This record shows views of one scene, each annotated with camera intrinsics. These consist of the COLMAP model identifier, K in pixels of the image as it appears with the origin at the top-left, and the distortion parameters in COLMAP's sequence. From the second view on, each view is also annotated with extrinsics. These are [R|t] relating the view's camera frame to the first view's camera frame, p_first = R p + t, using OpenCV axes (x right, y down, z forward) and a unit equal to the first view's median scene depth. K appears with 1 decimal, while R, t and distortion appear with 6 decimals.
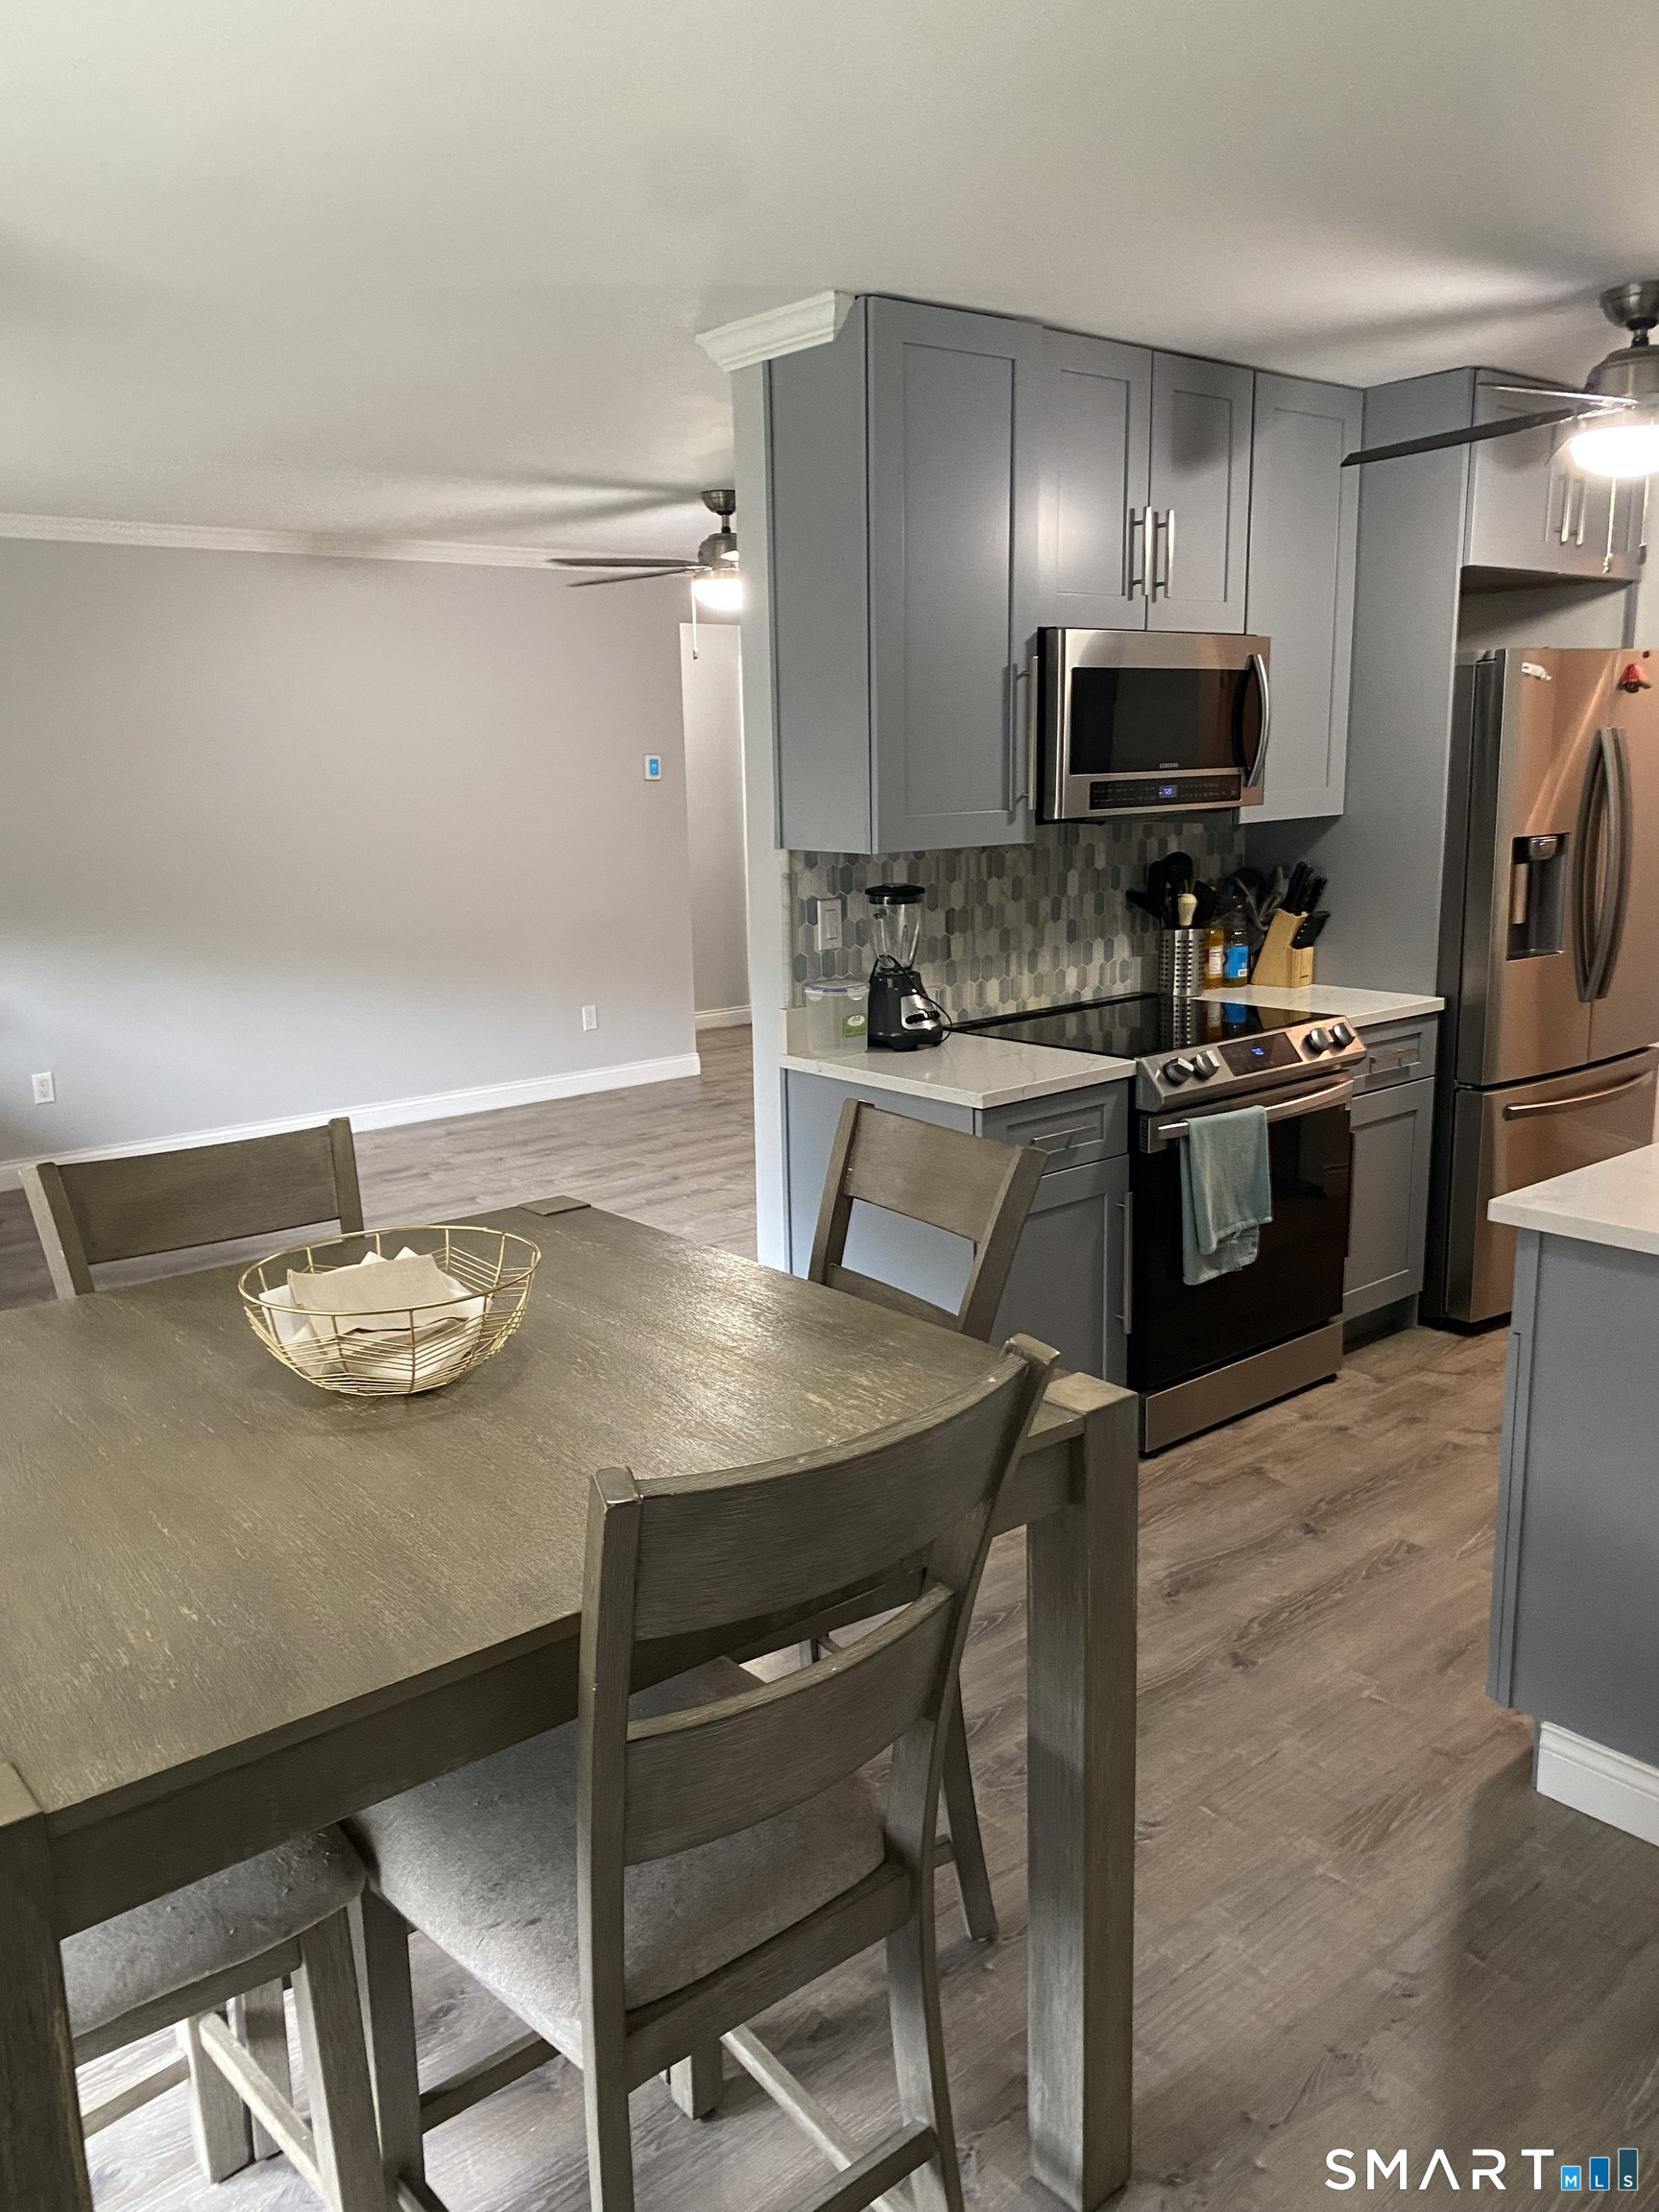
lens RADIAL K [[1715.7, 0, 829.5], [0, 1715.7, 1106.0], [0, 0, 1]] dist [0.015477, -0.001222]
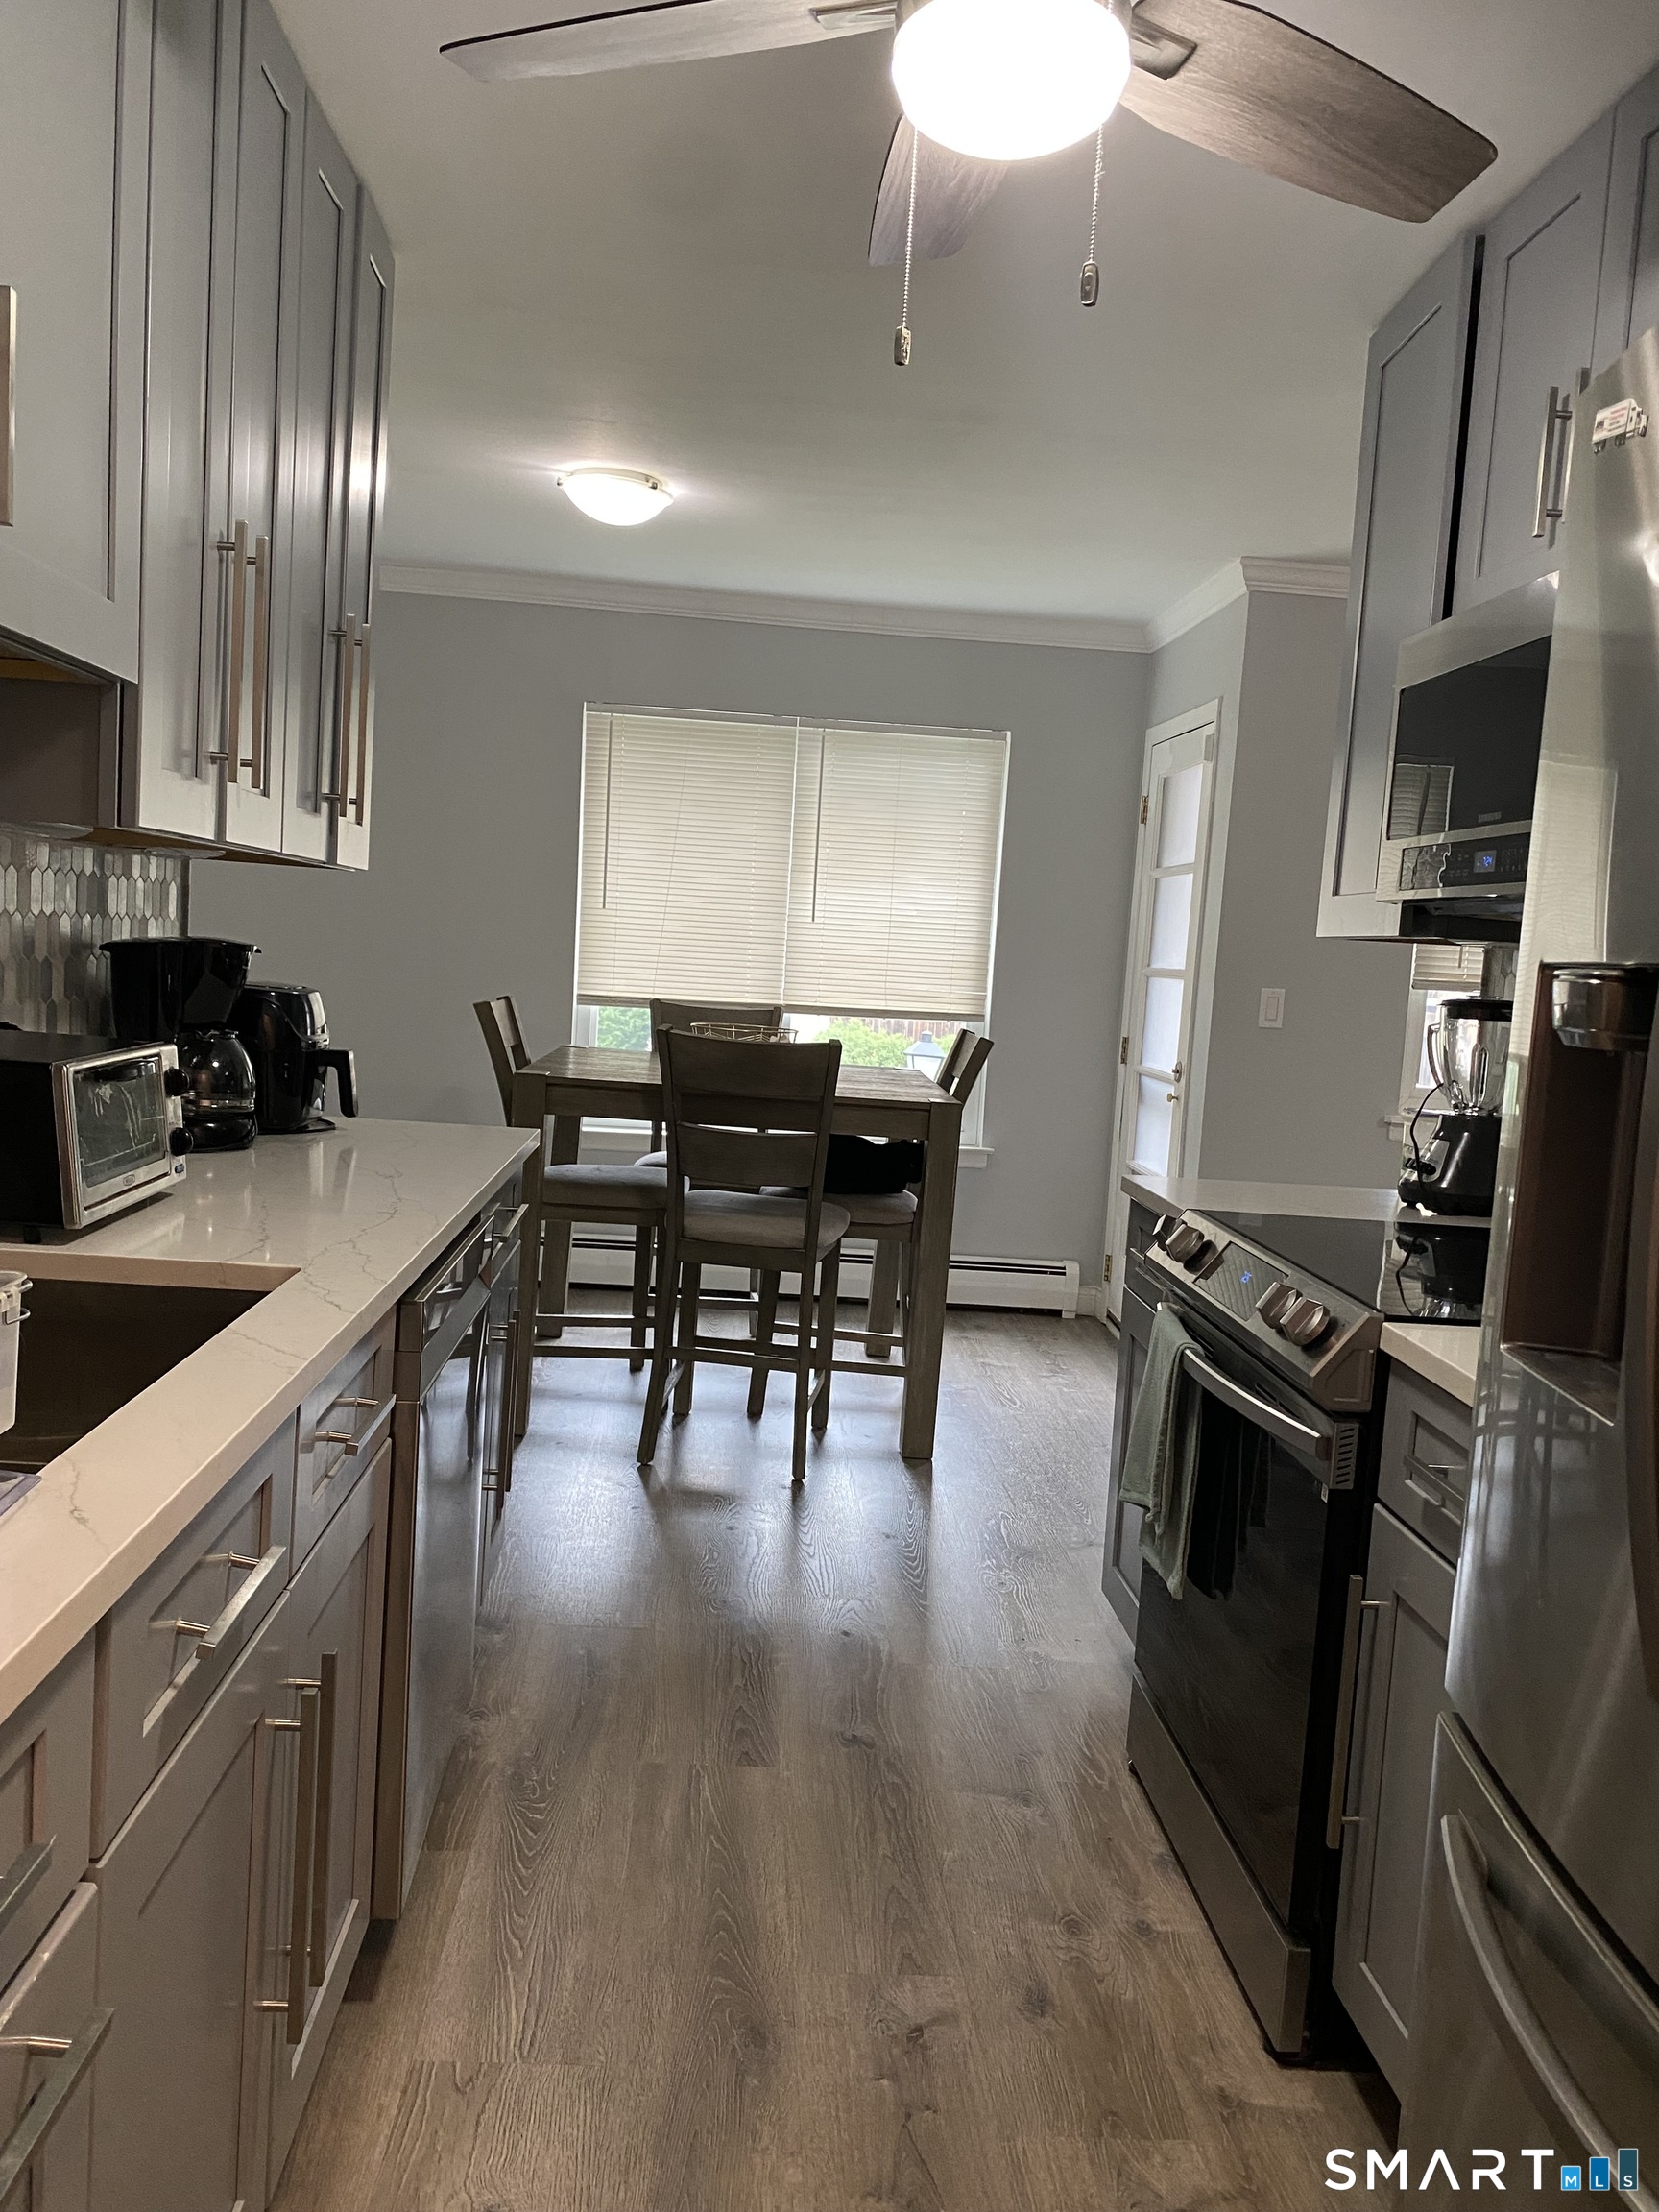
lens RADIAL K [[1715.7, 0, 829.5], [0, 1715.7, 1106.0], [0, 0, 1]] dist [0.015477, -0.001222]
pose [[-0.610763, 0.048663, -0.790317, 0.844463], [-0.217814, 0.949278, 0.226780, -0.199635], [0.761266, 0.310651, -0.569184, 1.259172]]
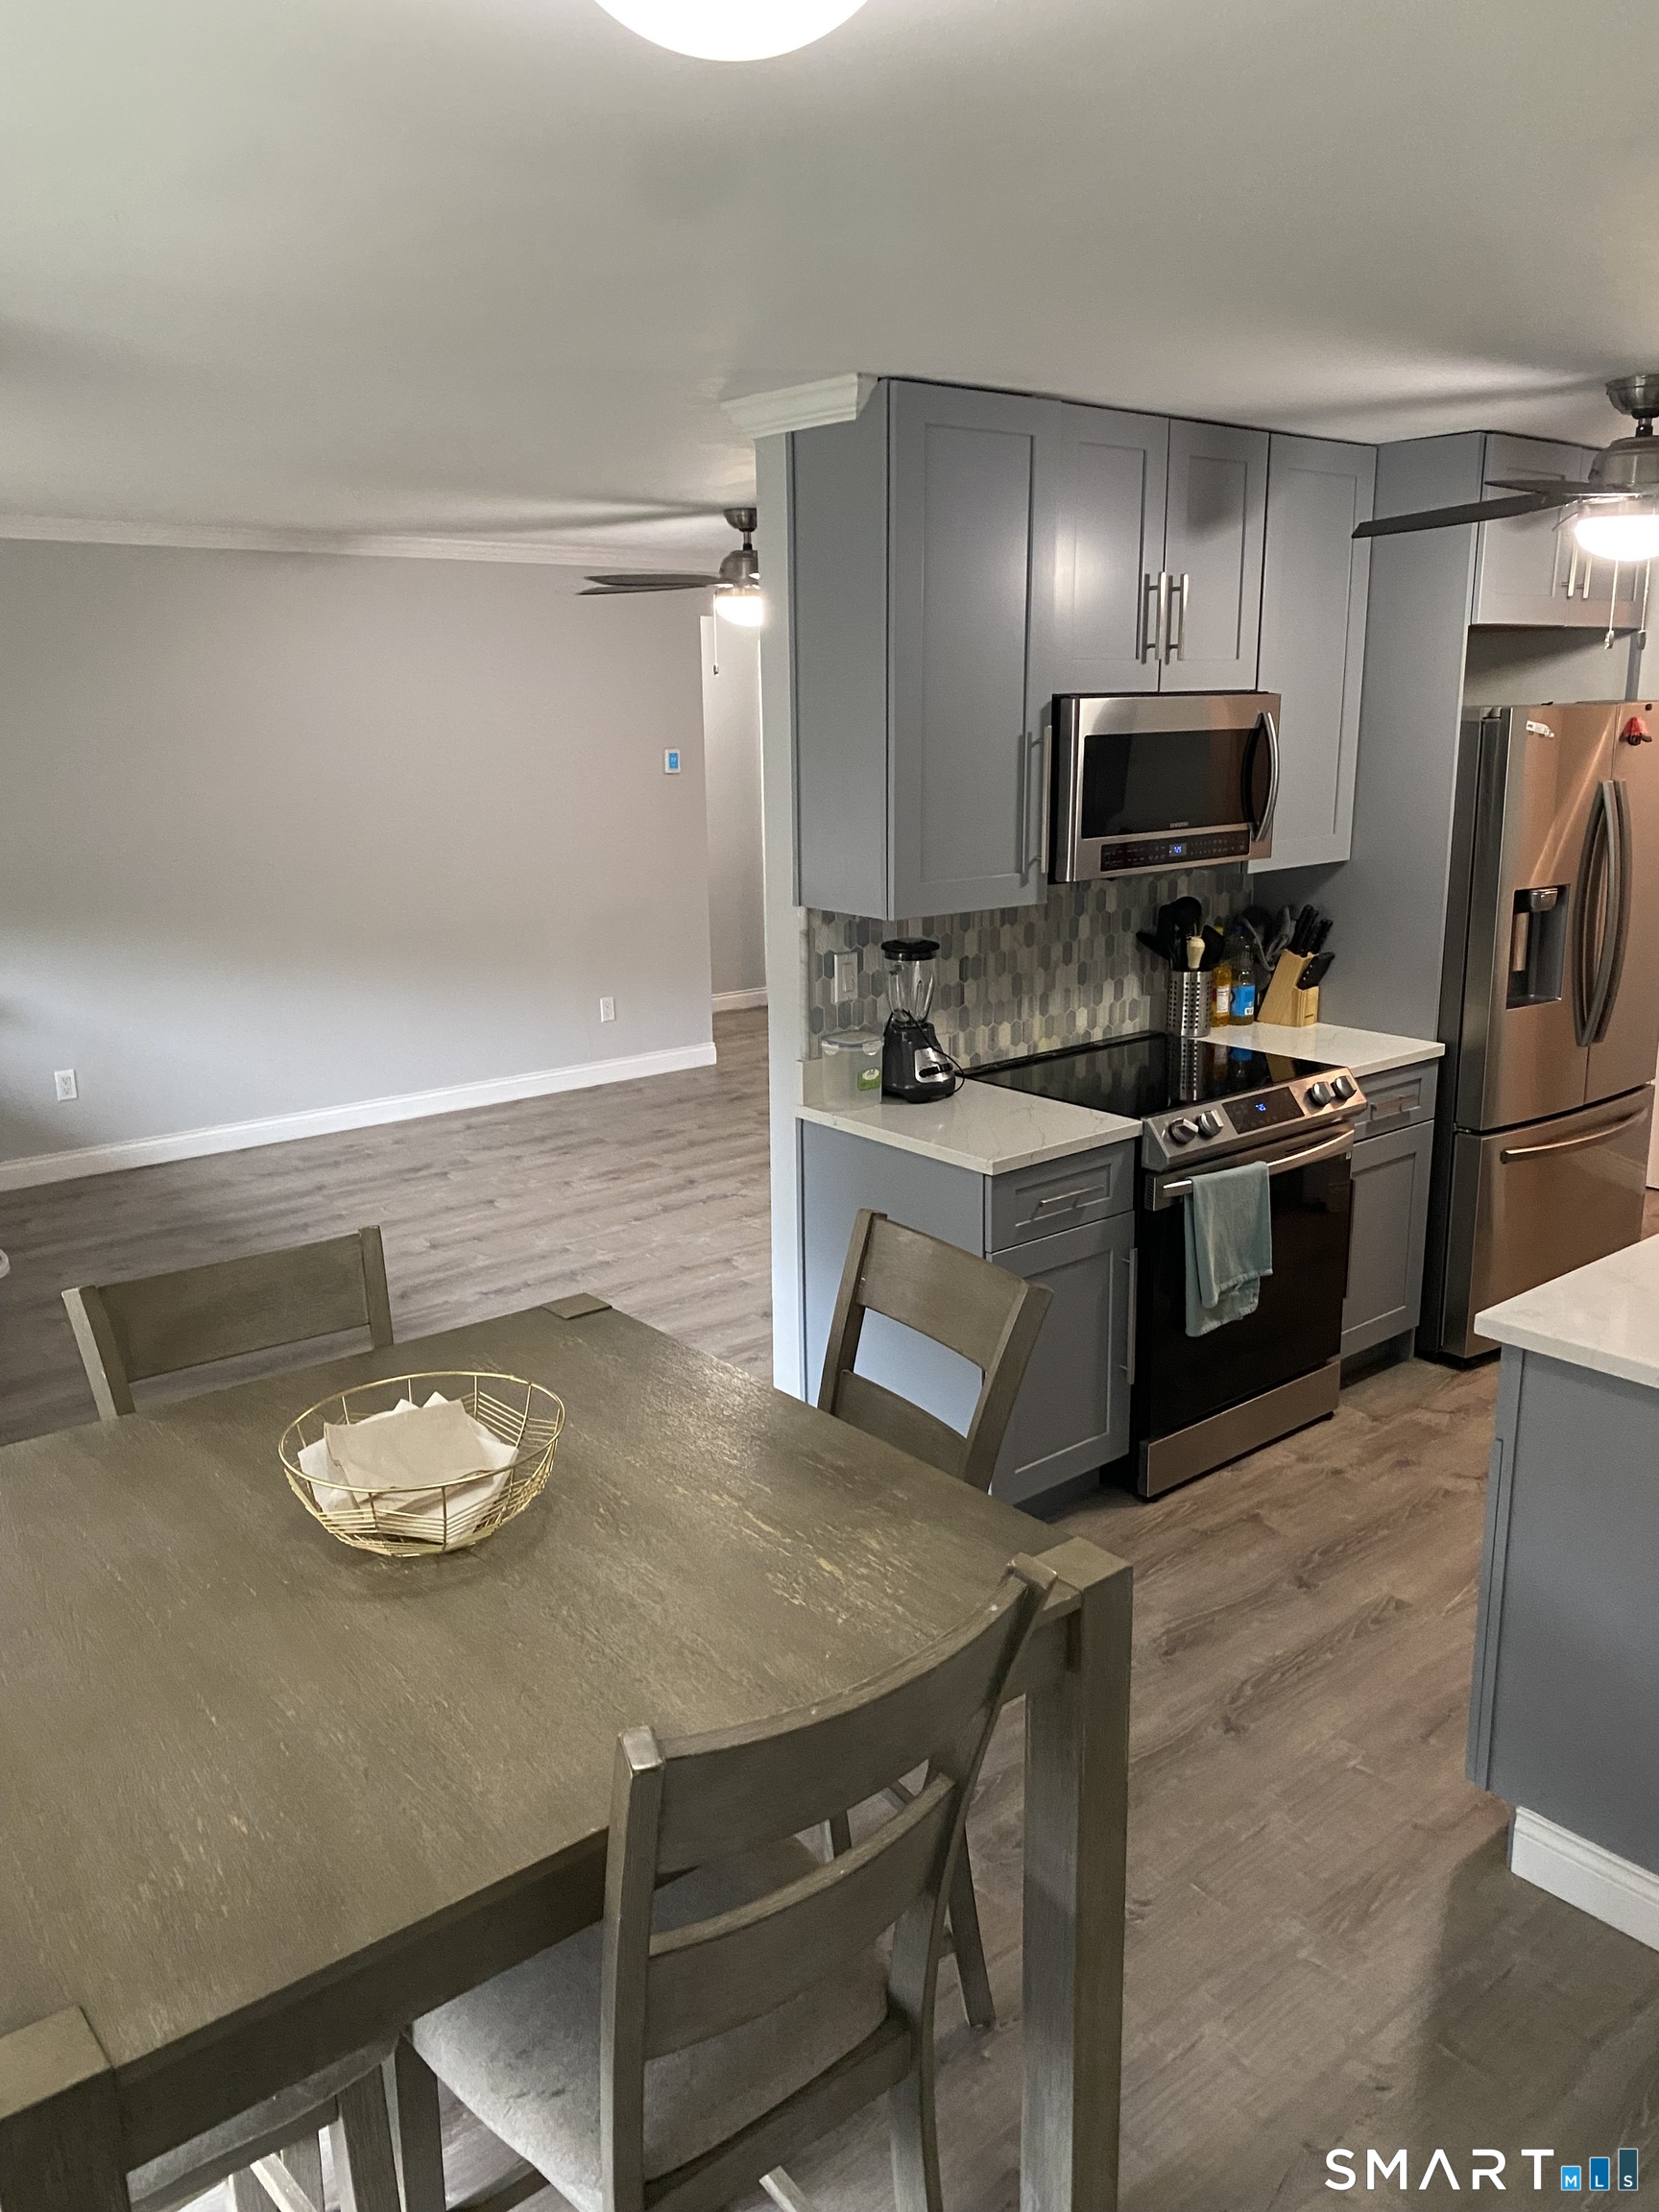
lens RADIAL K [[1710.6, 0, 860.5], [0, 1710.6, 1080.1], [0, 0, 1]] dist [0.019200, -0.005721]
pose [[0.999885, 0.011322, 0.010099, -0.000825], [-0.011536, 0.999704, 0.021428, -0.070324], [-0.009853, -0.021542, 0.999719, -0.022050]]
